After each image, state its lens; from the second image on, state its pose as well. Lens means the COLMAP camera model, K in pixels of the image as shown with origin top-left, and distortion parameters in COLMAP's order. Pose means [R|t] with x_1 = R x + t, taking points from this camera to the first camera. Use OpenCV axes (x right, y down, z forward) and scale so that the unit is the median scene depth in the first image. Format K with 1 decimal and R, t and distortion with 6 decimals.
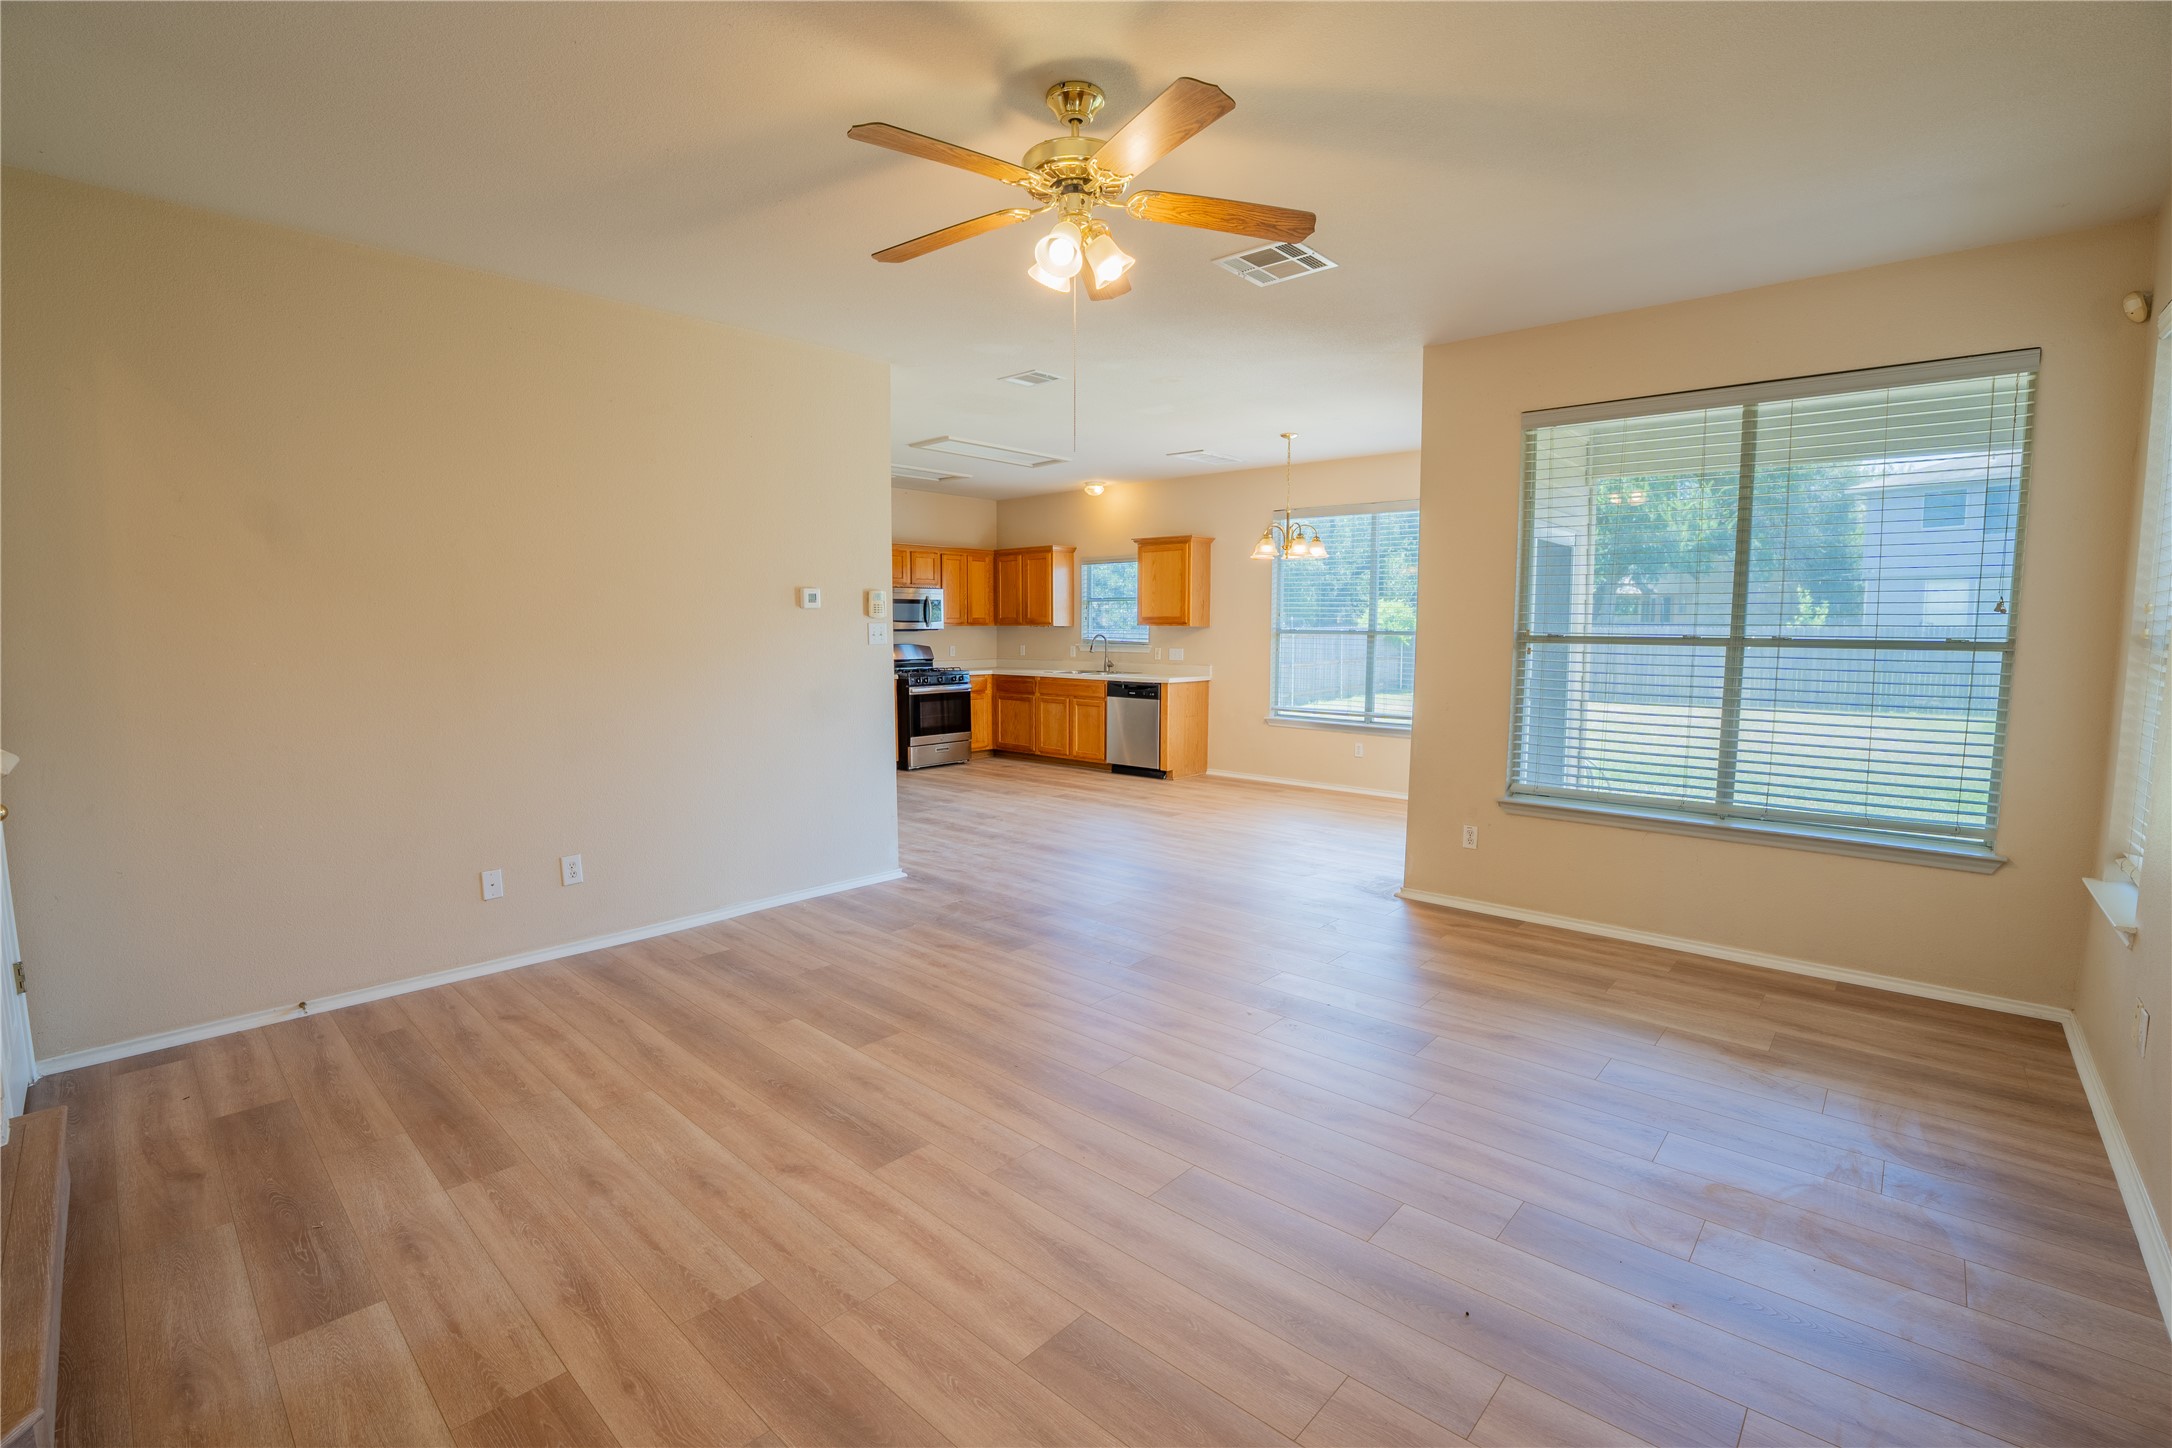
lens RADIAL K [[946.1, 0, 1087.4], [0, 946.1, 716.8], [0, 0, 1]] dist [-0.088129, 0.000053]
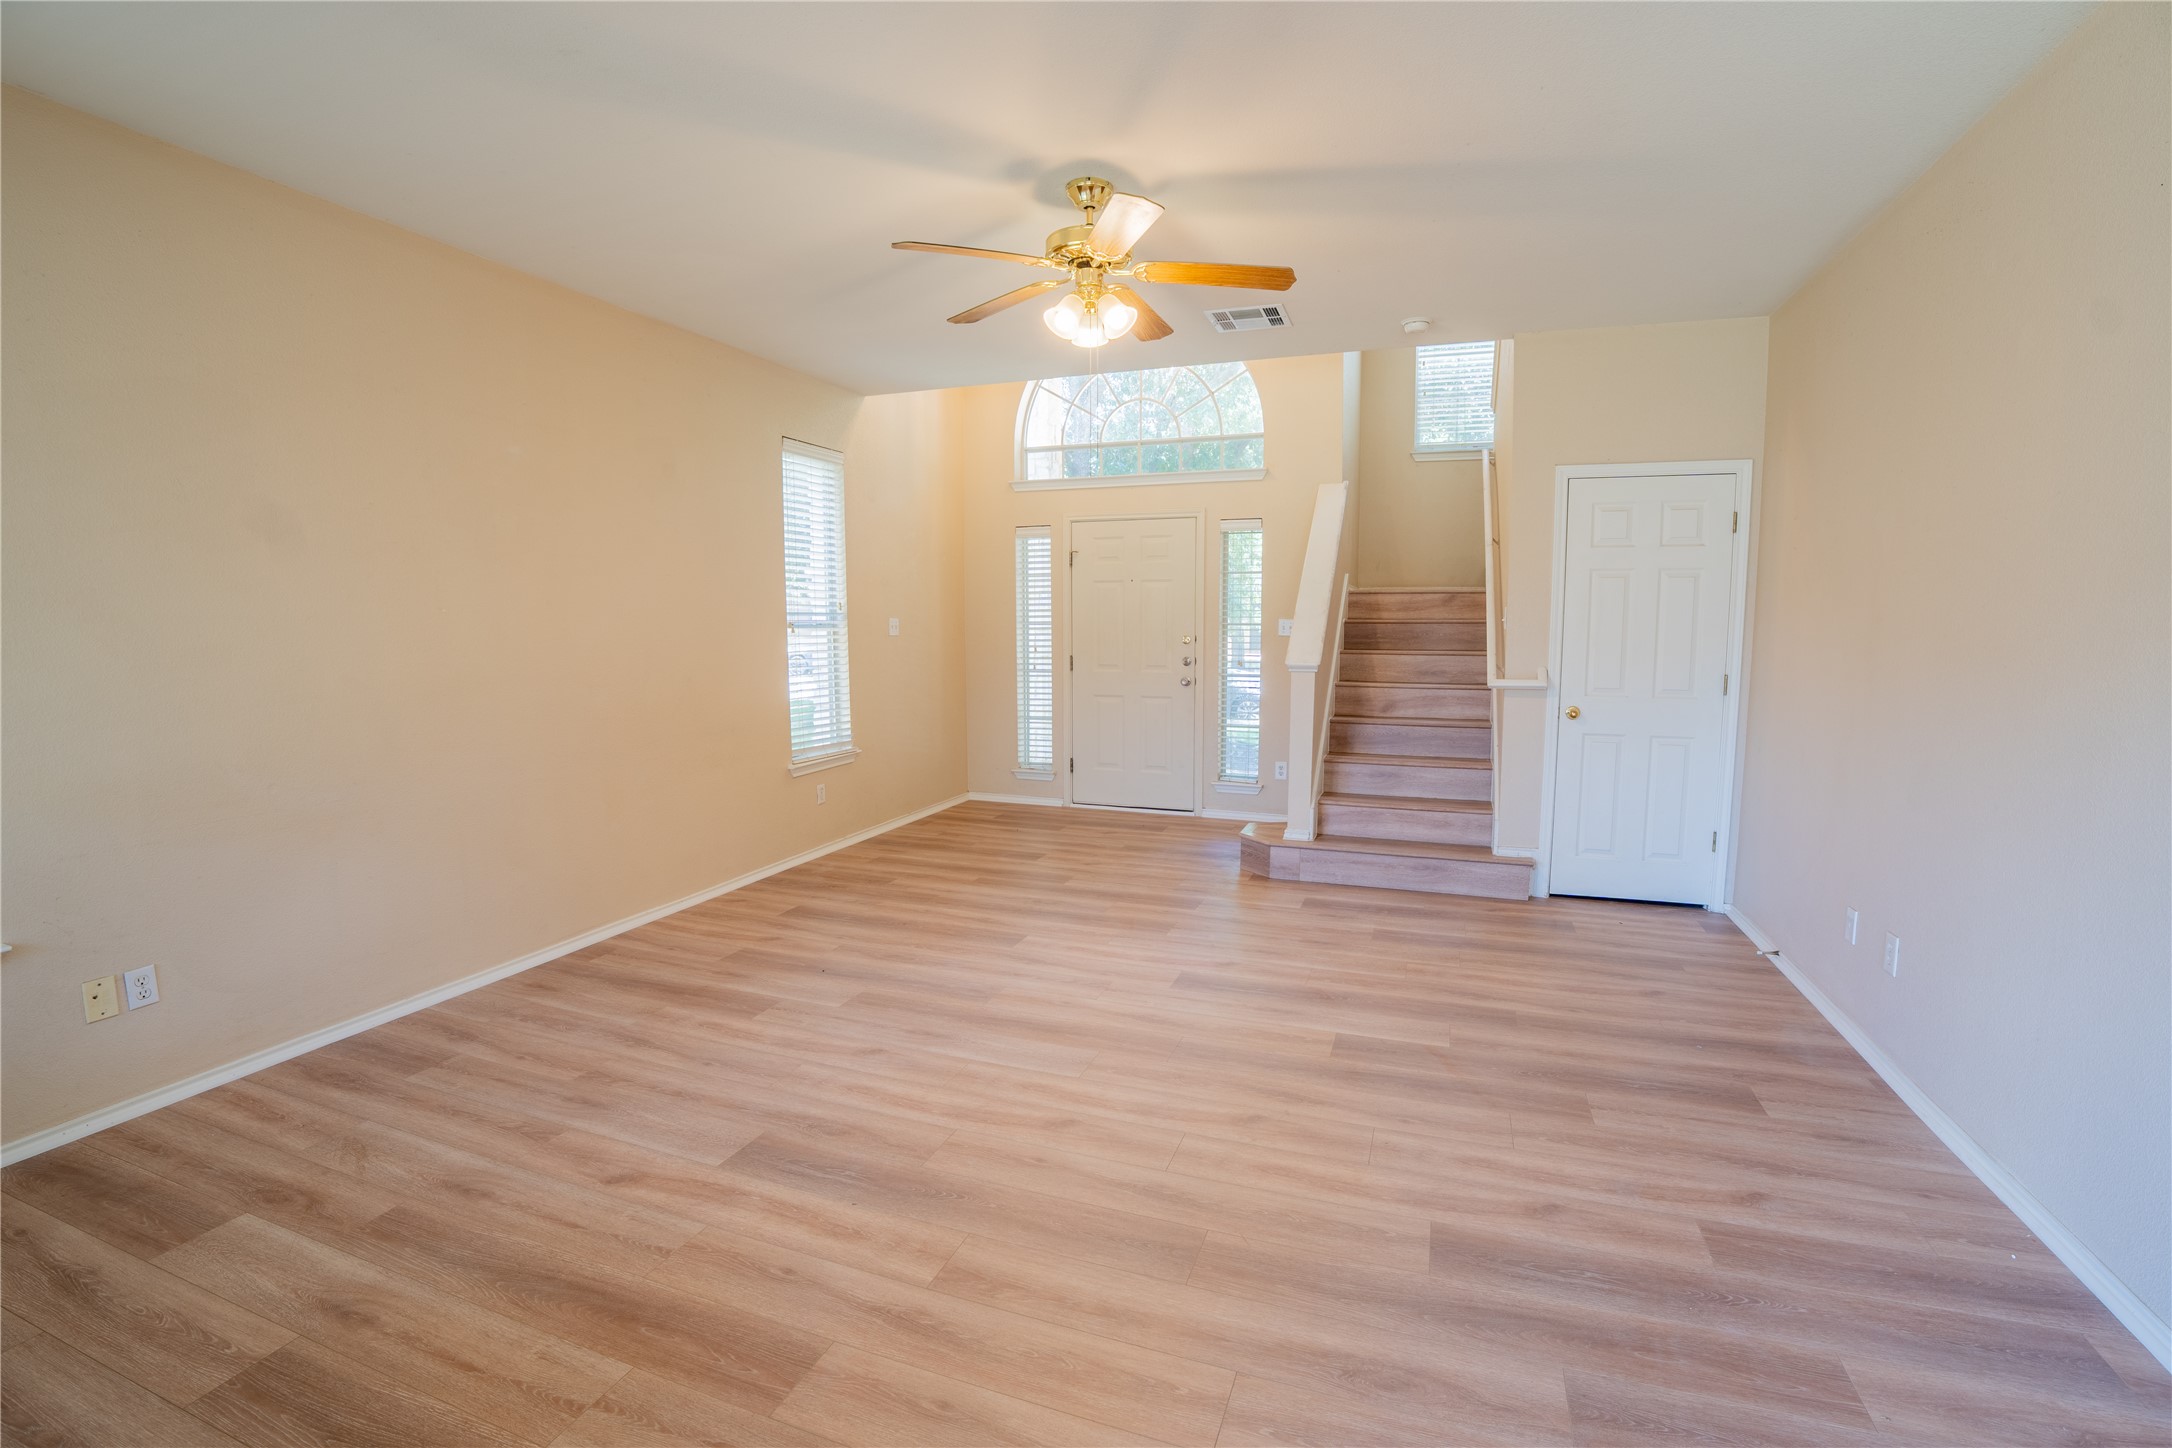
lens RADIAL K [[956.9, 0, 1093.4], [0, 956.9, 729.0], [0, 0, 1]] dist [-0.049976, 0.000124]
pose [[-0.923719, 0.044146, -0.380518, 1.029798], [-0.036769, 0.978534, 0.202781, -0.463566], [0.381302, 0.201304, -0.902267, 4.804492]]
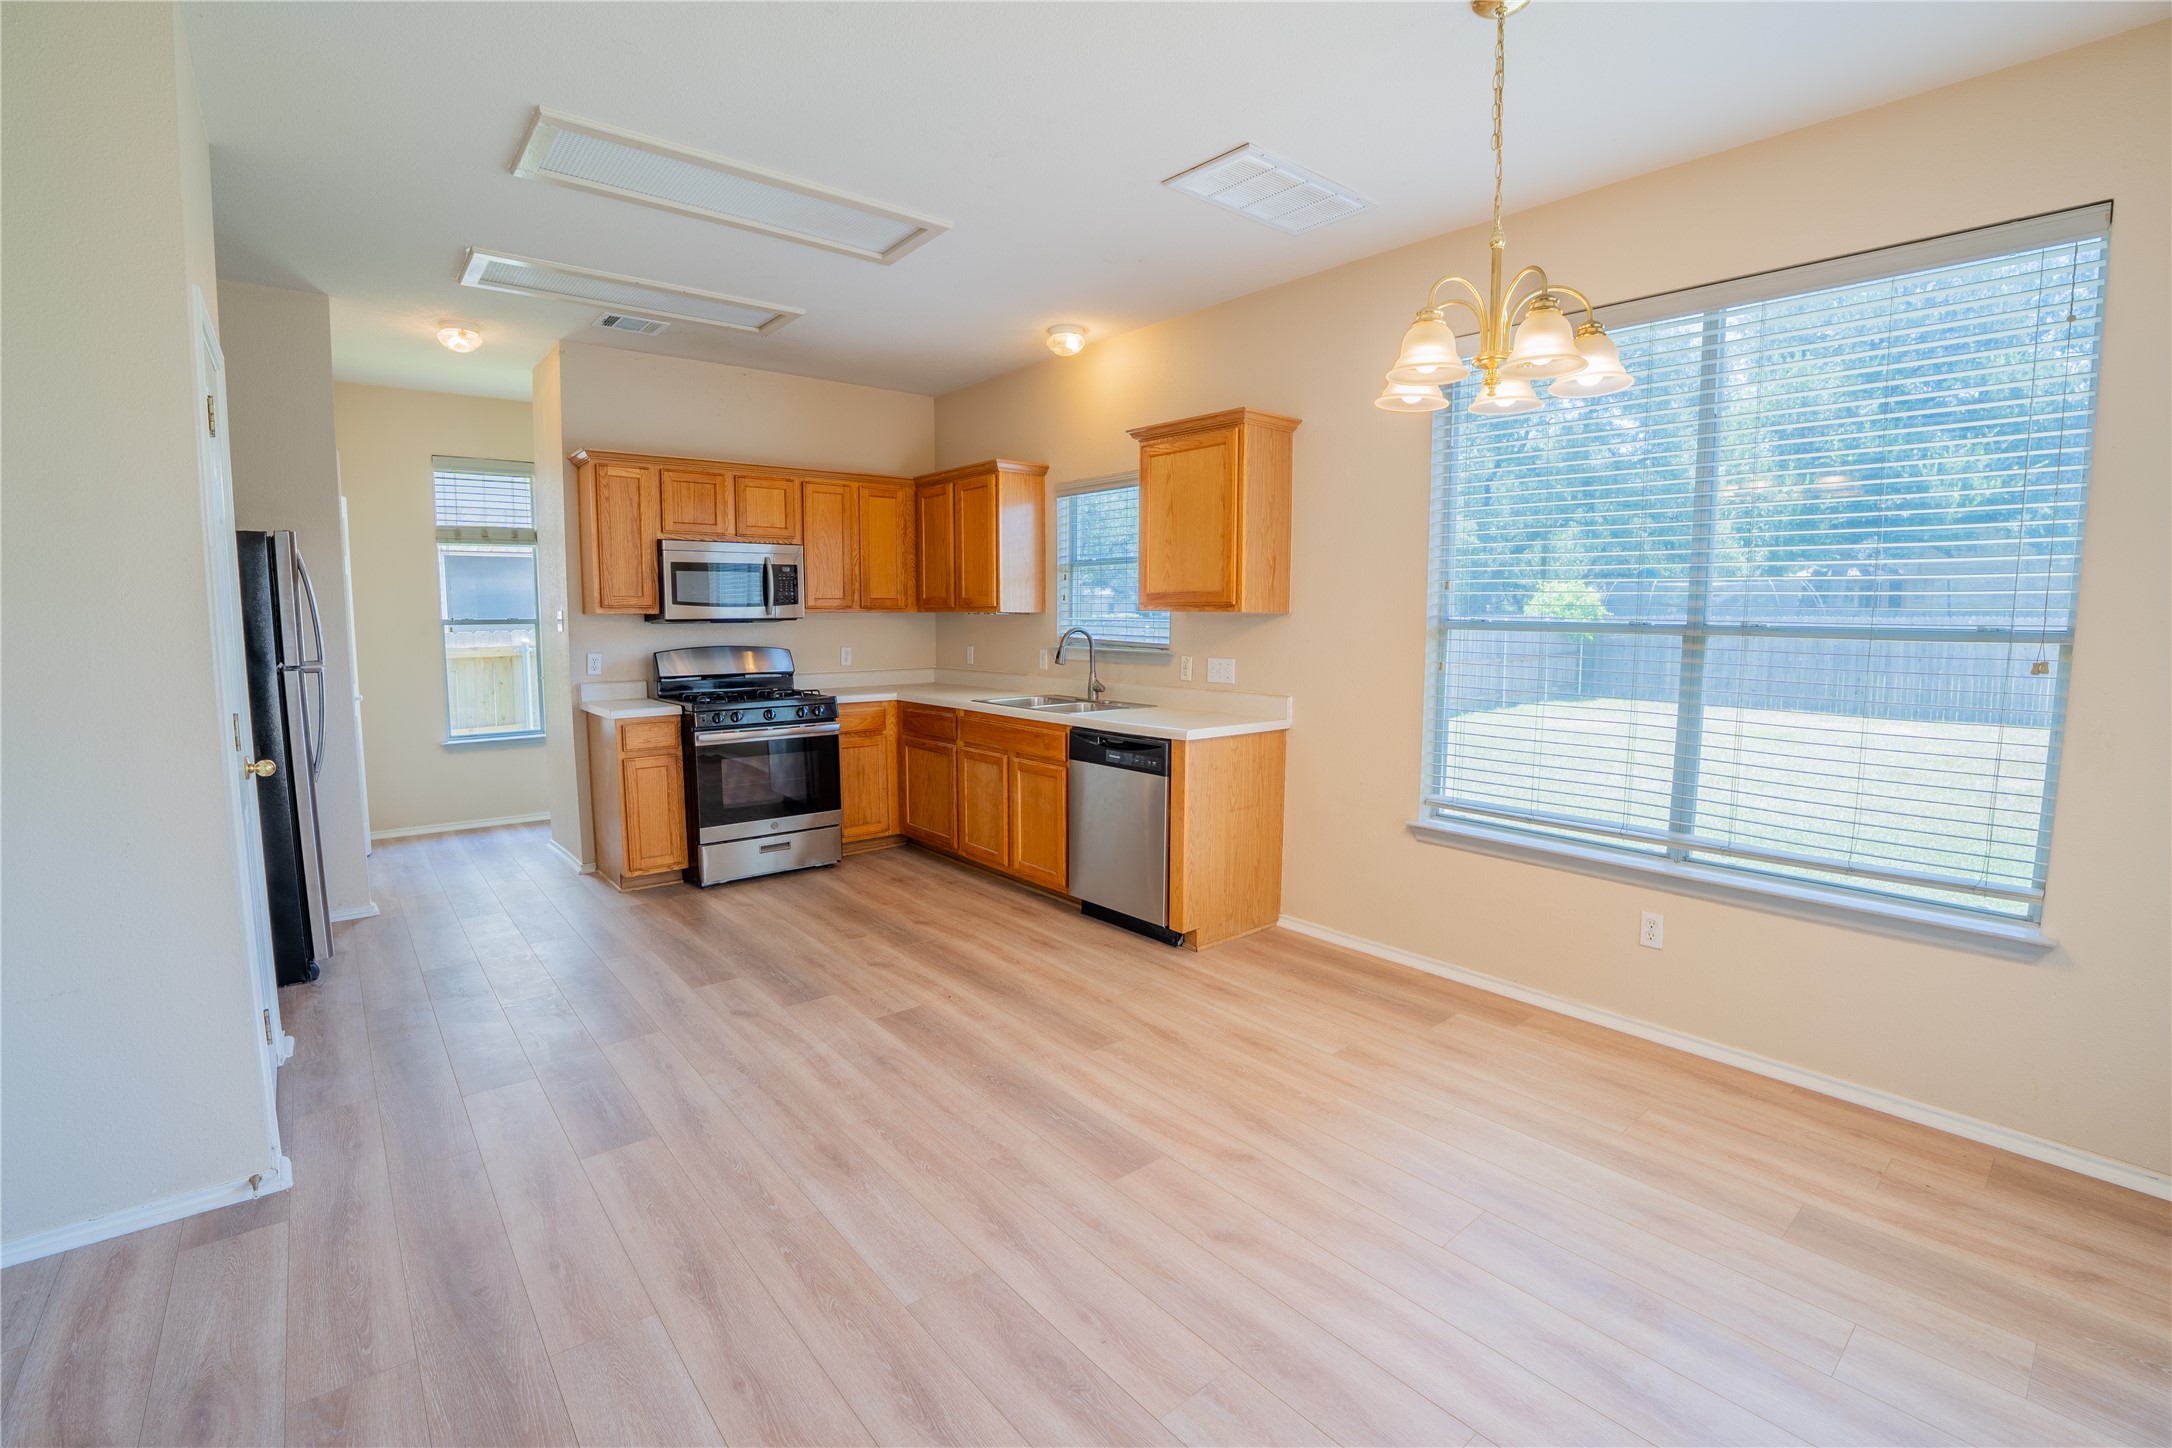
lens RADIAL K [[946.1, 0, 1087.4], [0, 946.1, 716.8], [0, 0, 1]] dist [-0.088129, 0.000053]
pose [[0.989853, 0.013764, -0.141429, 0.089834], [-0.011833, 0.999825, 0.014486, -0.046338], [0.141604, -0.012666, 0.989842, 0.486848]]
